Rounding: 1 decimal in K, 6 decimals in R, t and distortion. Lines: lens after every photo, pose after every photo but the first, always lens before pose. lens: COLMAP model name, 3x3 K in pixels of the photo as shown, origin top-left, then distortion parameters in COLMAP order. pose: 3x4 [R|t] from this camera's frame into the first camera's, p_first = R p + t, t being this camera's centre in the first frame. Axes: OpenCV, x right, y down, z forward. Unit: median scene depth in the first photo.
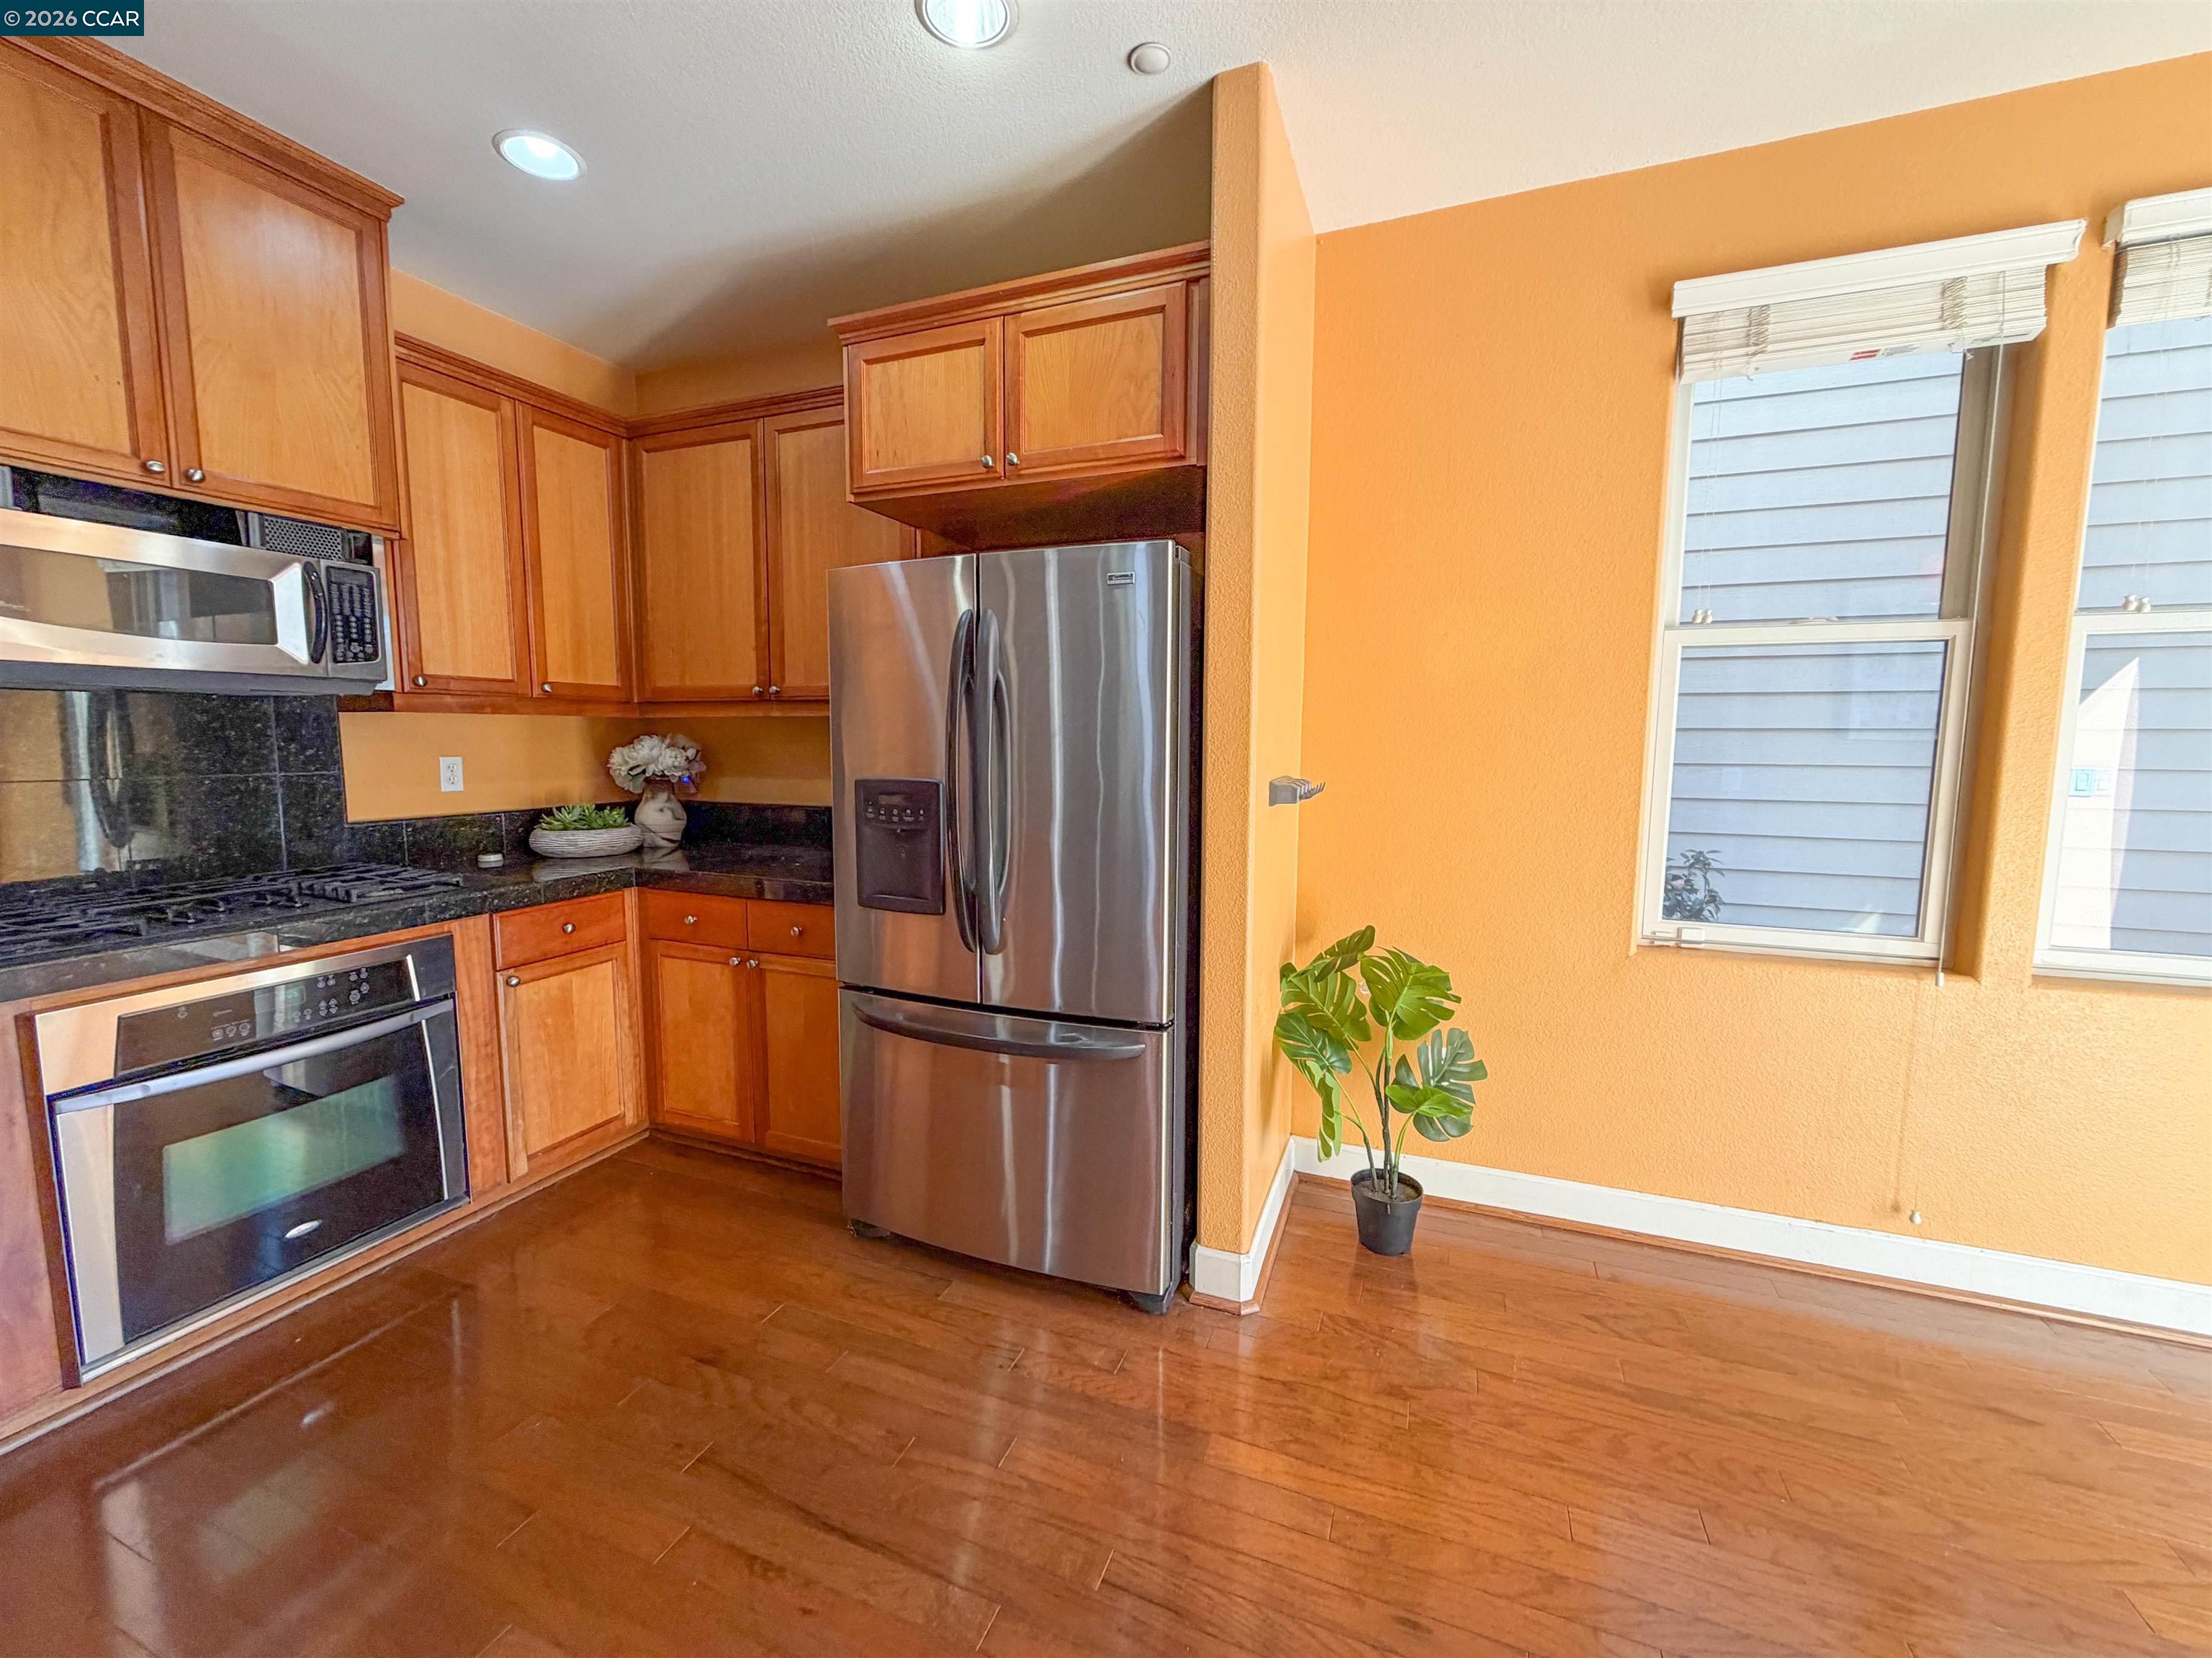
lens RADIAL K [[885.3, 0, 1099.8], [0, 885.3, 822.5], [0, 0, 1]] dist [0.002035, 0.000359]
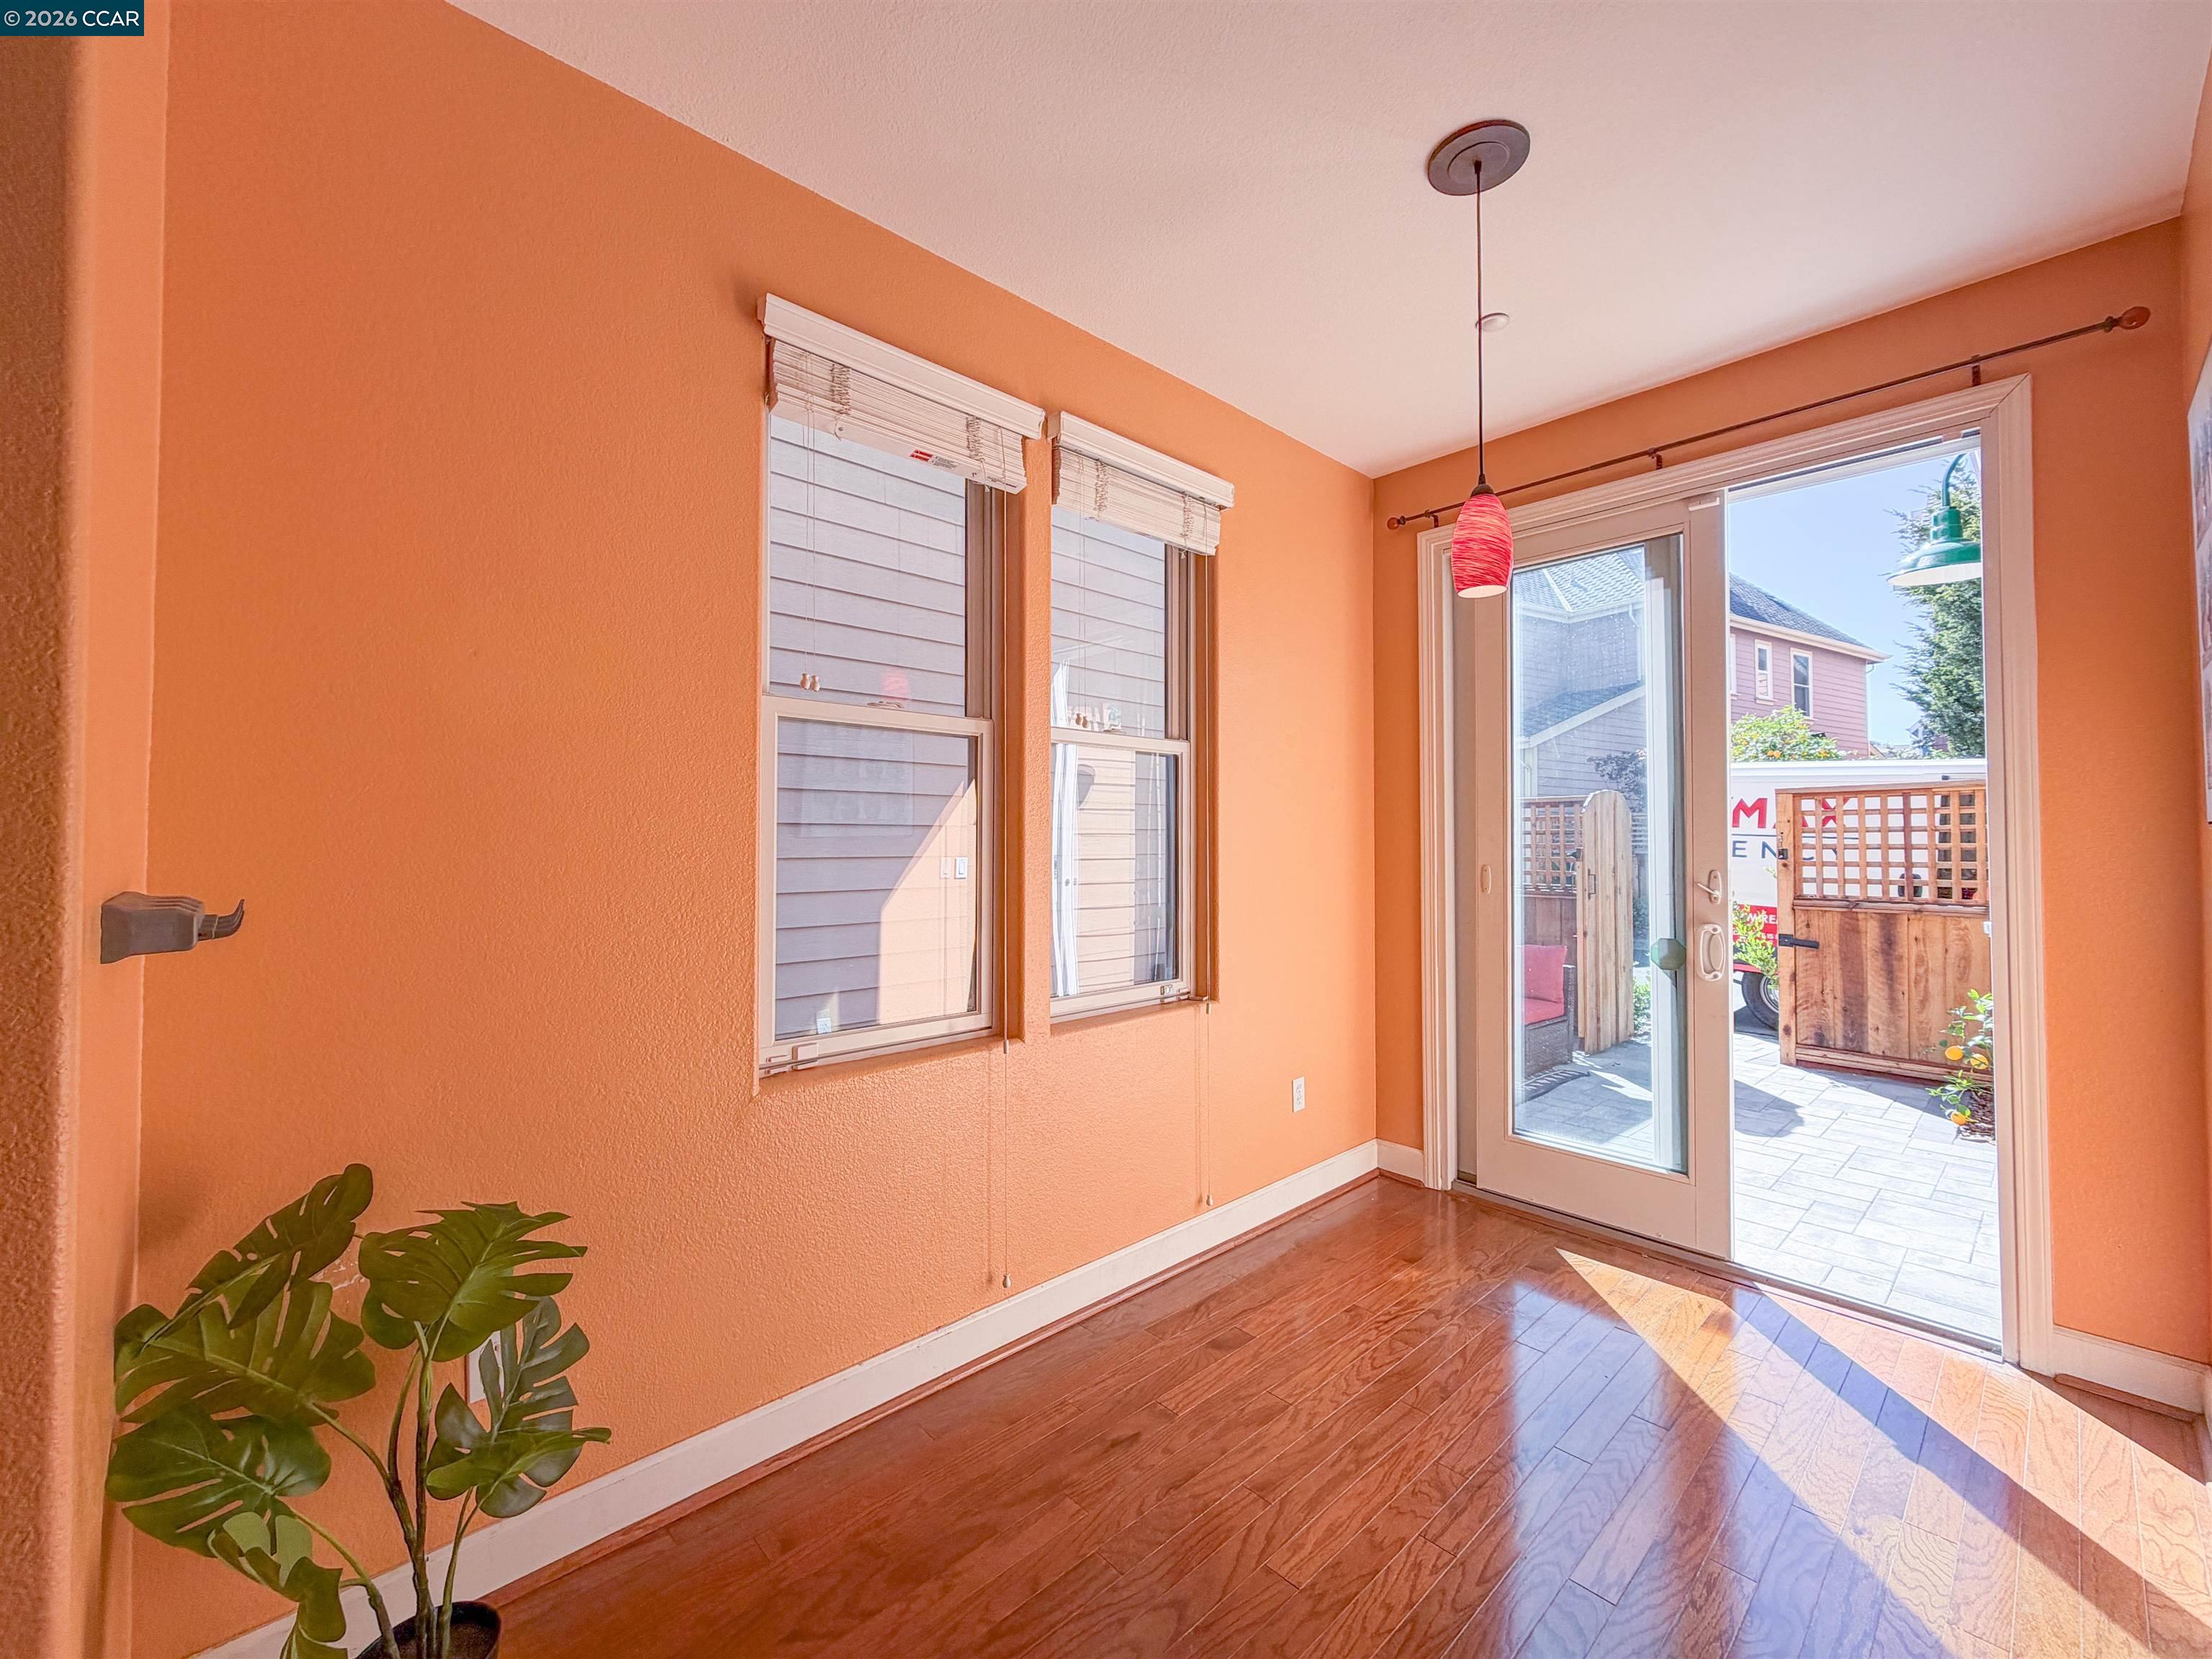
lens RADIAL K [[900.4, 0, 1110.5], [0, 900.4, 821.4], [0, 0, 1]] dist [-0.001818, 0.000383]
pose [[0.429412, 0.015229, 0.902980, 0.009865], [0.090224, 0.994132, -0.059672, -0.016691], [-0.898590, 0.107095, 0.425518, 0.369253]]
